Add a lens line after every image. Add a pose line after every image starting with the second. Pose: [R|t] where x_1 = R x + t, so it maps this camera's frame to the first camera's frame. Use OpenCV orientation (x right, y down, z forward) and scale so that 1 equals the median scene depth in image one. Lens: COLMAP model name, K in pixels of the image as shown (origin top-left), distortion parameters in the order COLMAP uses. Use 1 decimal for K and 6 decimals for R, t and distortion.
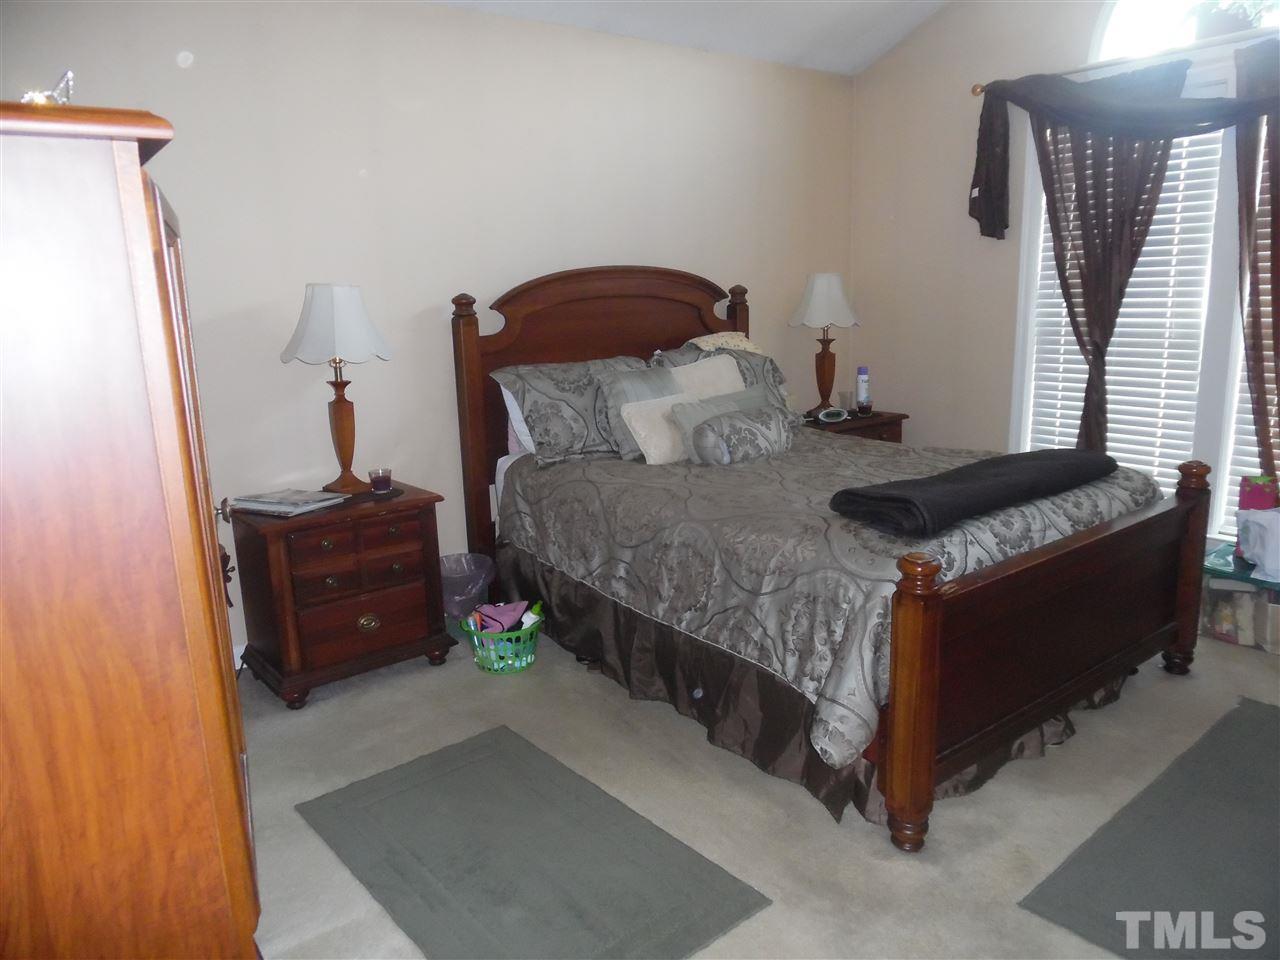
lens RADIAL K [[909.5, 0, 639.0], [0, 909.5, 484.0], [0, 0, 1]] dist [-0.098834, 0.058716]
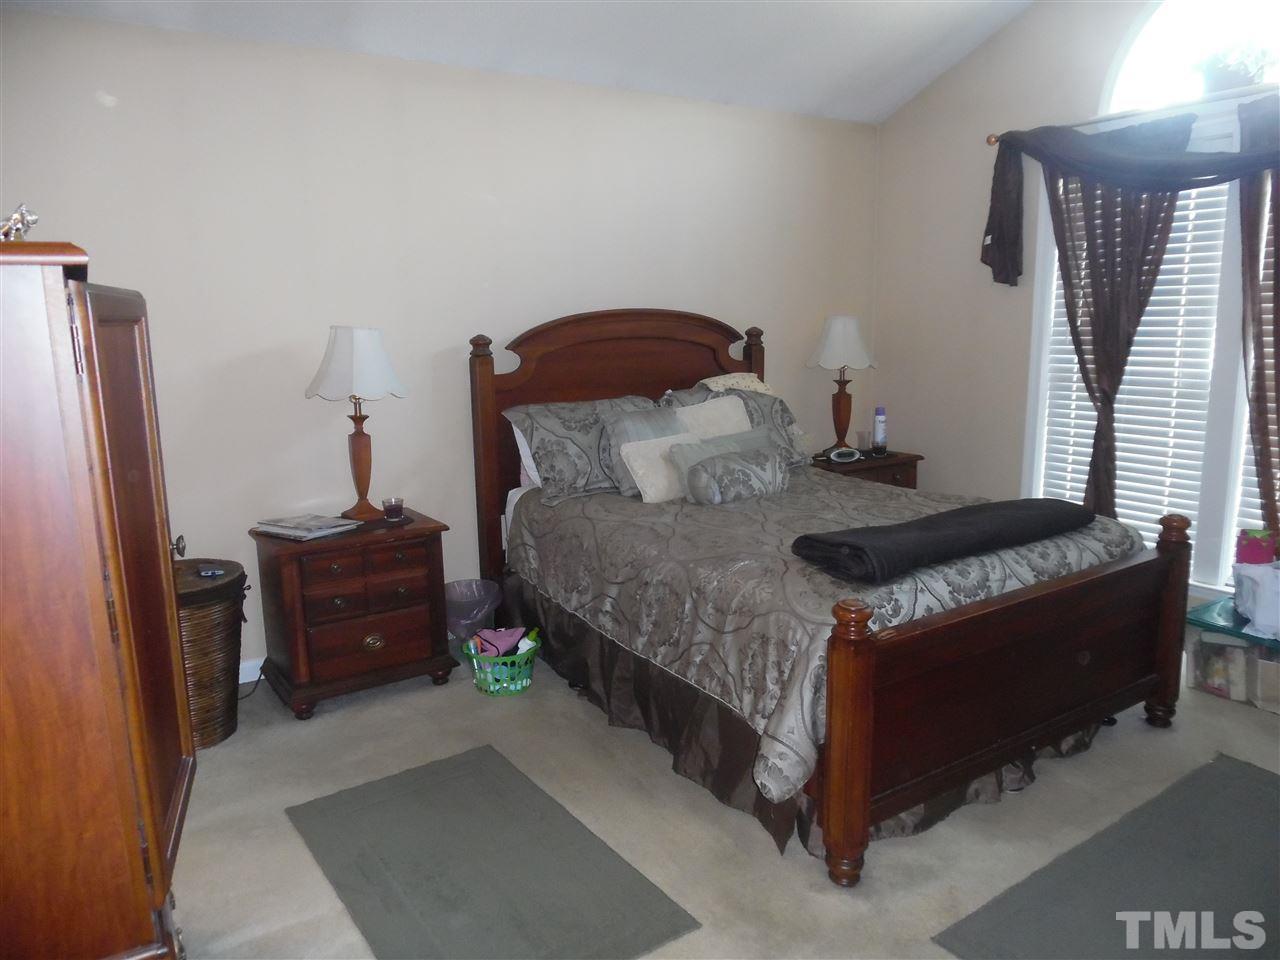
lens RADIAL K [[910.5, 0, 641.2], [0, 910.5, 478.1], [0, 0, 1]] dist [-0.113737, 0.079583]
pose [[0.996456, 0.026879, -0.079702, 0.092510], [-0.029397, 0.999100, -0.030590, -0.016933], [0.078808, 0.032825, 0.996349, -0.046635]]
